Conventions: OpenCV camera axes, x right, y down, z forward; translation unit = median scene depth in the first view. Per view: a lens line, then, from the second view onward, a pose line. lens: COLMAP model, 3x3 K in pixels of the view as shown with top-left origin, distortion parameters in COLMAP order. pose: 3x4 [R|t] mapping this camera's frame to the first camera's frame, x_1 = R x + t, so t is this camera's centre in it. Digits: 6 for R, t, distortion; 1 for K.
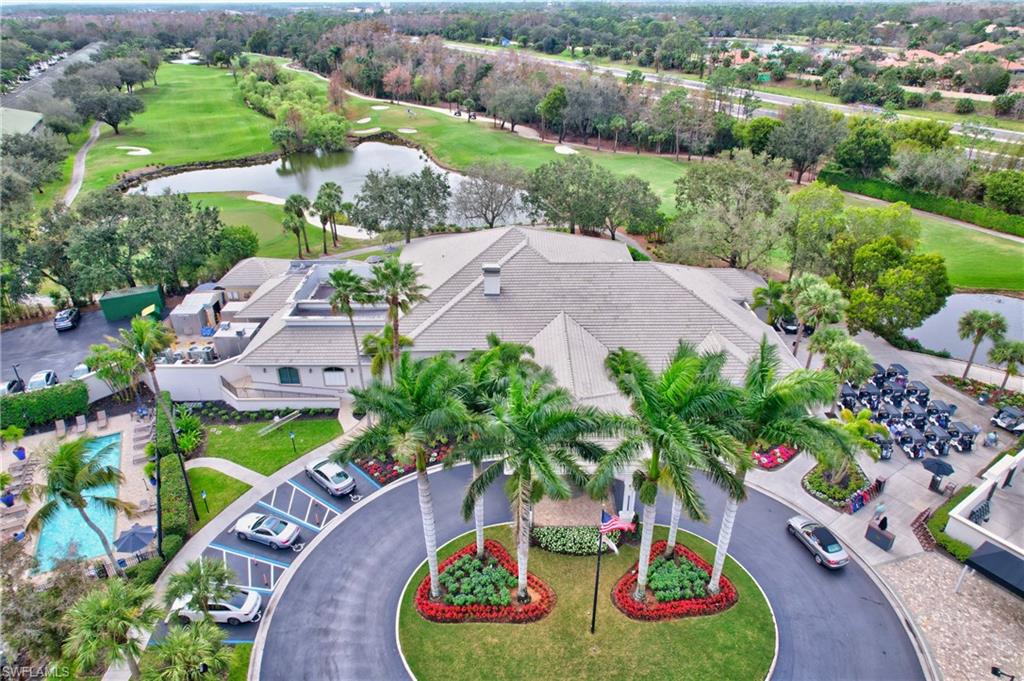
lens RADIAL K [[659.0, 0, 512.0], [0, 659.0, 340.5], [0, 0, 1]] dist [-0.076935, 0.079375]
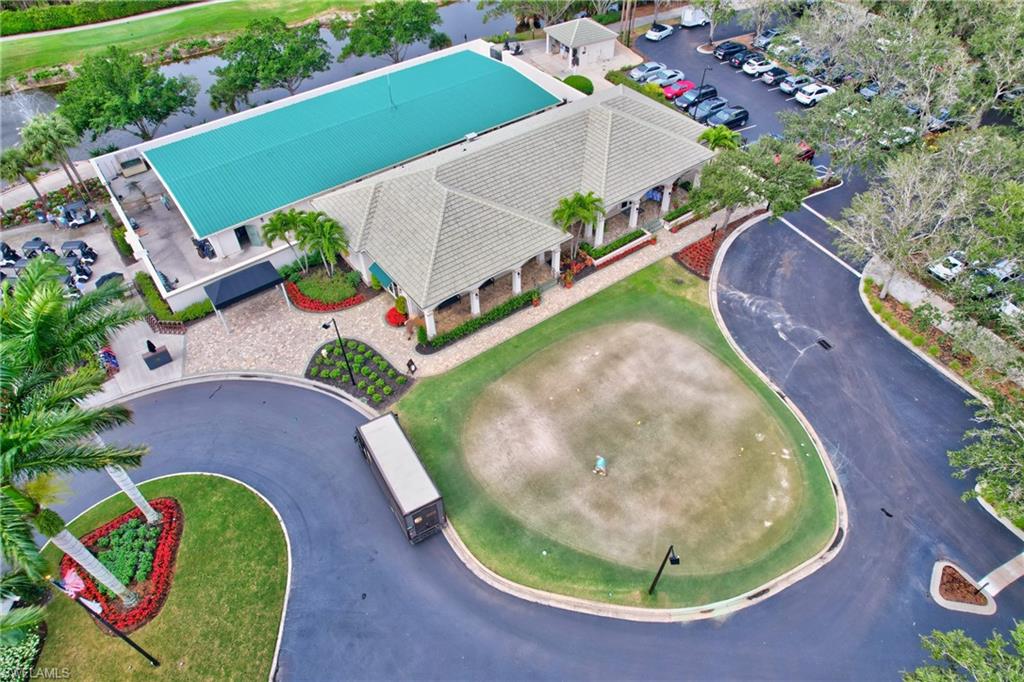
lens RADIAL K [[659.0, 0, 512.0], [0, 659.0, 341.0], [0, 0, 1]] dist [-0.076935, 0.079375]
pose [[-0.021684, -0.716441, 0.697311, -0.155649], [0.493131, 0.599061, 0.630831, -0.092756], [-0.869685, 0.357545, 0.340309, 0.161344]]
